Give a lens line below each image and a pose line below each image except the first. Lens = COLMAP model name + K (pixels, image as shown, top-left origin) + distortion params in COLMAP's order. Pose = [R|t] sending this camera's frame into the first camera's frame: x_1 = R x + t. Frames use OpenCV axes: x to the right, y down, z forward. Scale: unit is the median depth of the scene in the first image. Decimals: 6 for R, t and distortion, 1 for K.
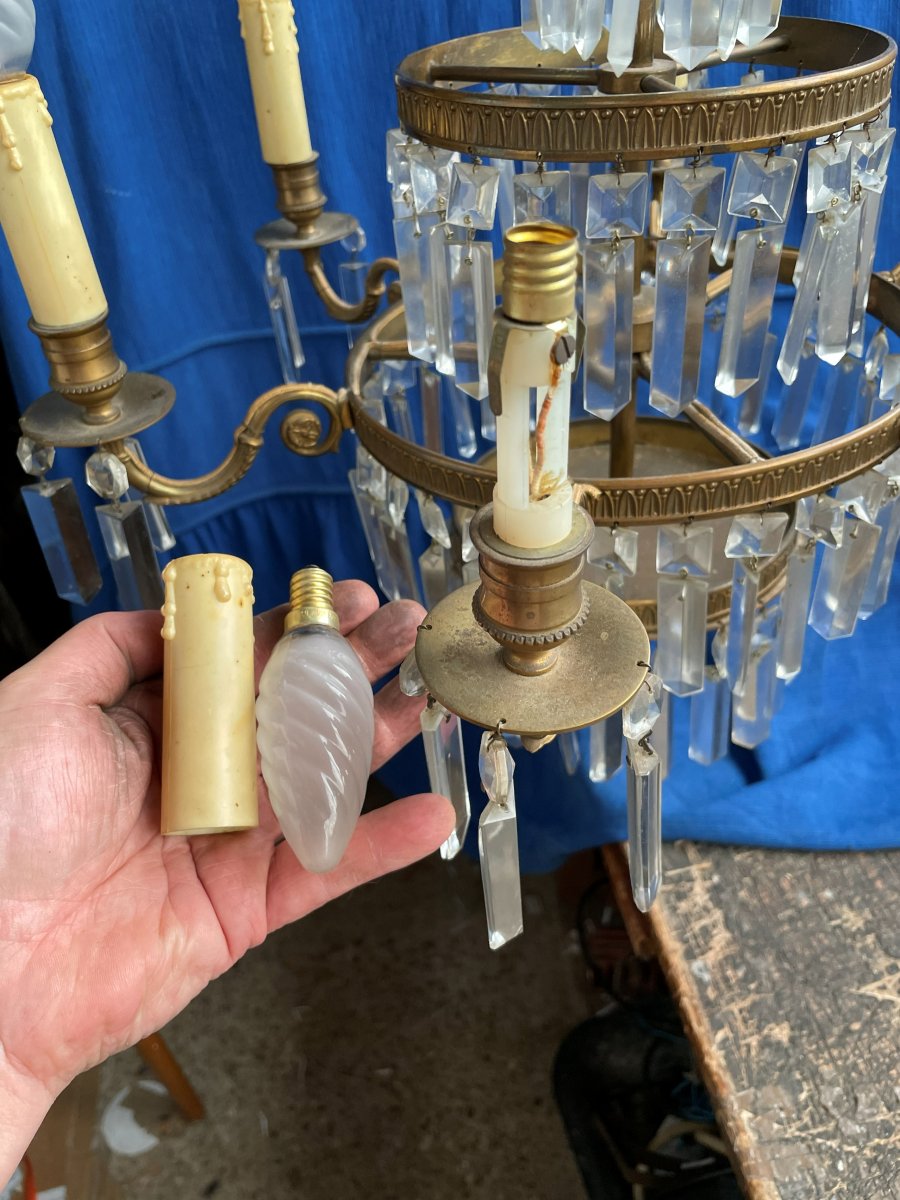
lens RADIAL K [[940.1, 0, 453.5], [0, 940.1, 592.6], [0, 0, 1]] dist [0.050827, -0.052664]
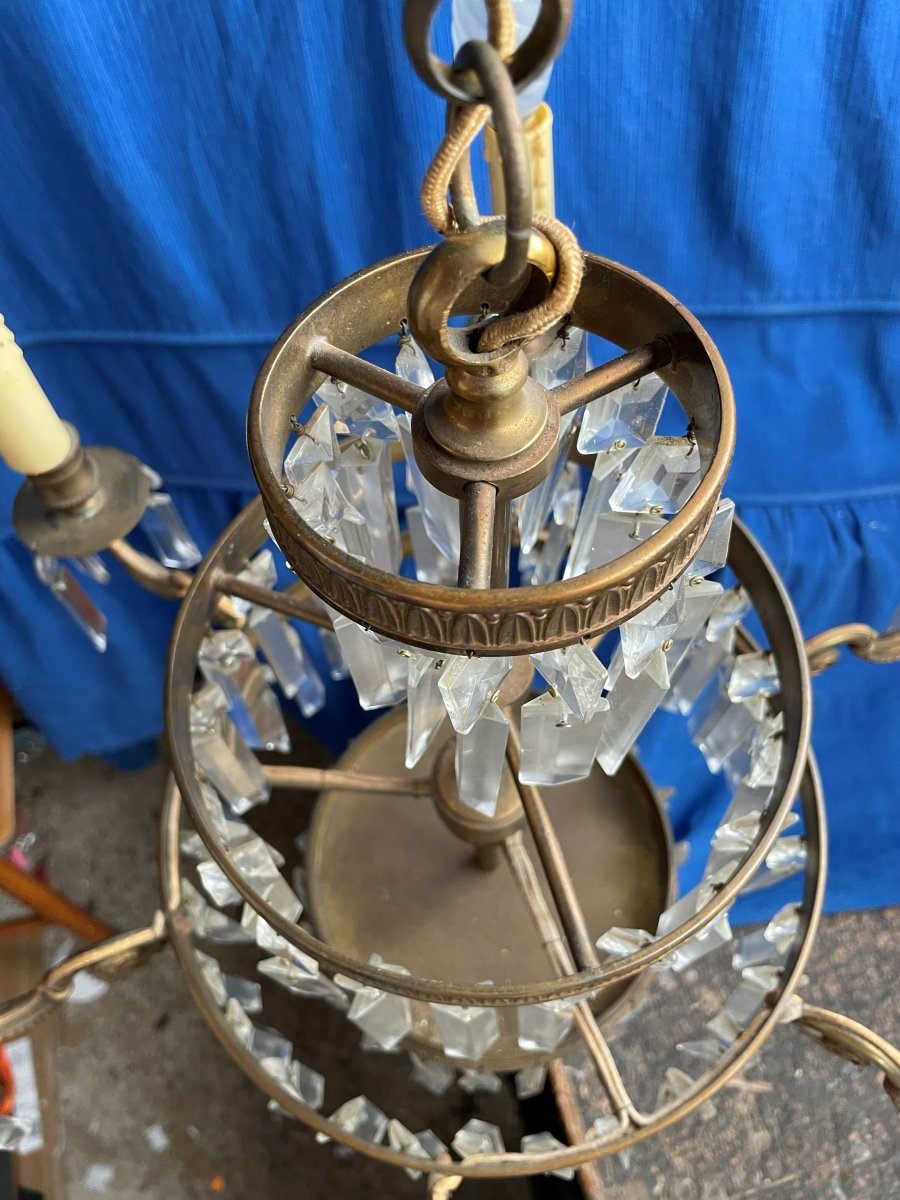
lens RADIAL K [[940.1, 0, 453.5], [0, 940.1, 592.6], [0, 0, 1]] dist [0.050827, -0.052664]
pose [[0.993208, -0.074735, 0.089181, 0.065990], [0.039603, 0.937823, 0.344846, -0.540089], [-0.109408, -0.338972, 0.934413, 0.176965]]
